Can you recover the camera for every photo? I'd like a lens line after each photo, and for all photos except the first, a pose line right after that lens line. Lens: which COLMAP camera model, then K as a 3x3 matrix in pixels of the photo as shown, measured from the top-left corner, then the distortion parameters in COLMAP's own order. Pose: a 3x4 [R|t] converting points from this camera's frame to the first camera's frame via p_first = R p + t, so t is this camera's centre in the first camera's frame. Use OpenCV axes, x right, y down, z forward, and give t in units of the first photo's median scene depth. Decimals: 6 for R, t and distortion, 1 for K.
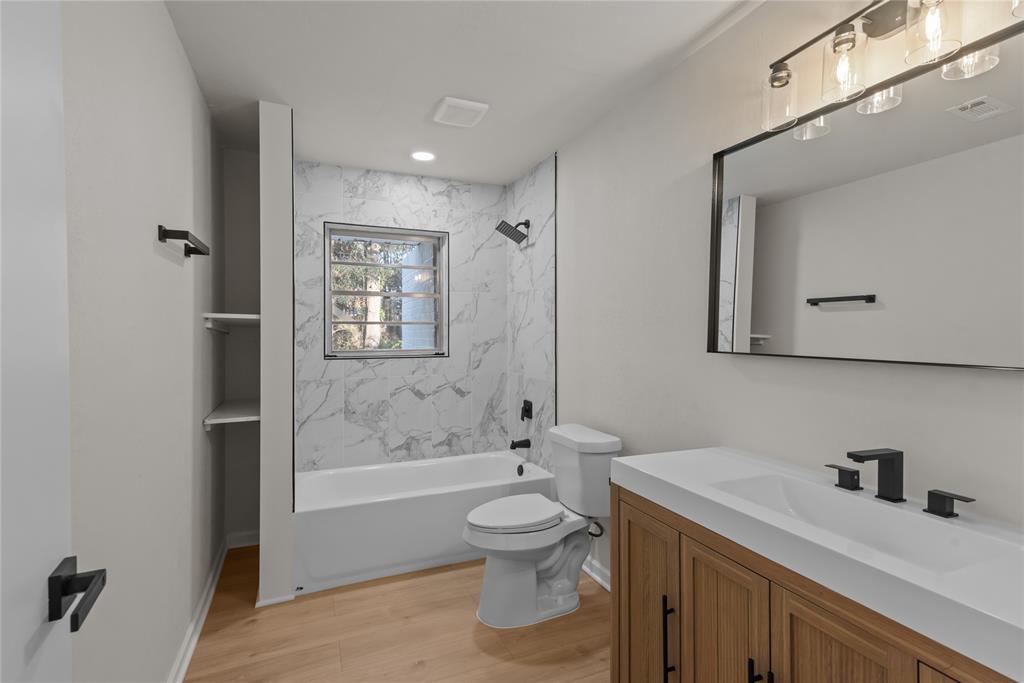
lens RADIAL K [[473.5, 0, 510.2], [0, 473.5, 334.1], [0, 0, 1]] dist [0.018249, 0.000159]
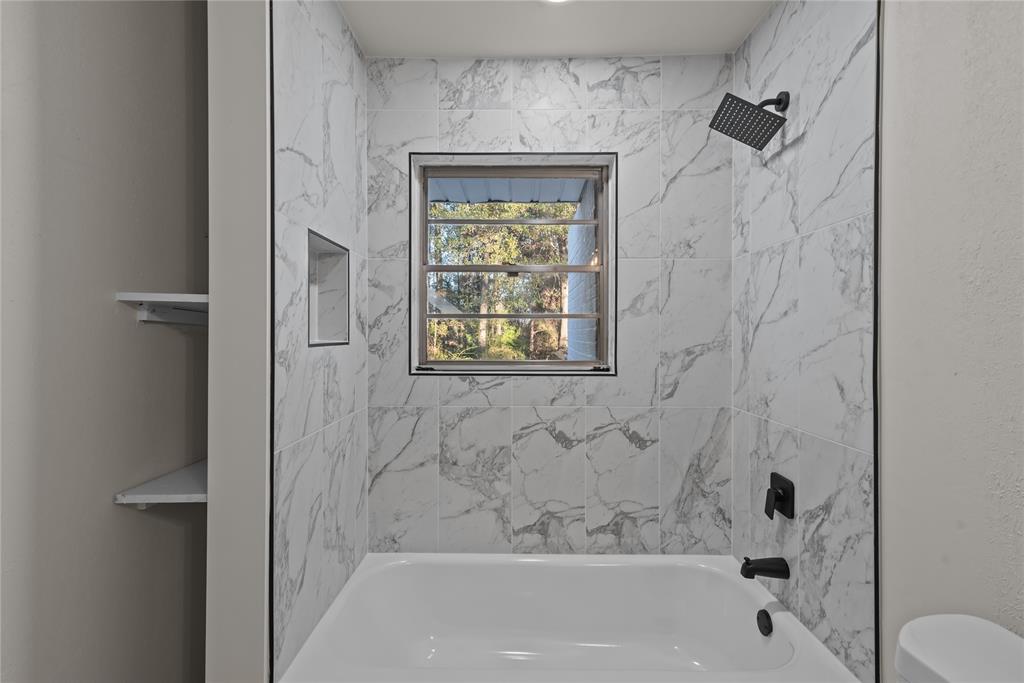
lens RADIAL K [[473.5, 0, 510.2], [0, 473.5, 334.1], [0, 0, 1]] dist [0.018249, 0.000159]
pose [[0.915743, 0.003804, -0.401746, -0.020103], [-0.004935, 0.999986, -0.001778, 0.000647], [0.401734, 0.003611, 0.915749, 0.450433]]
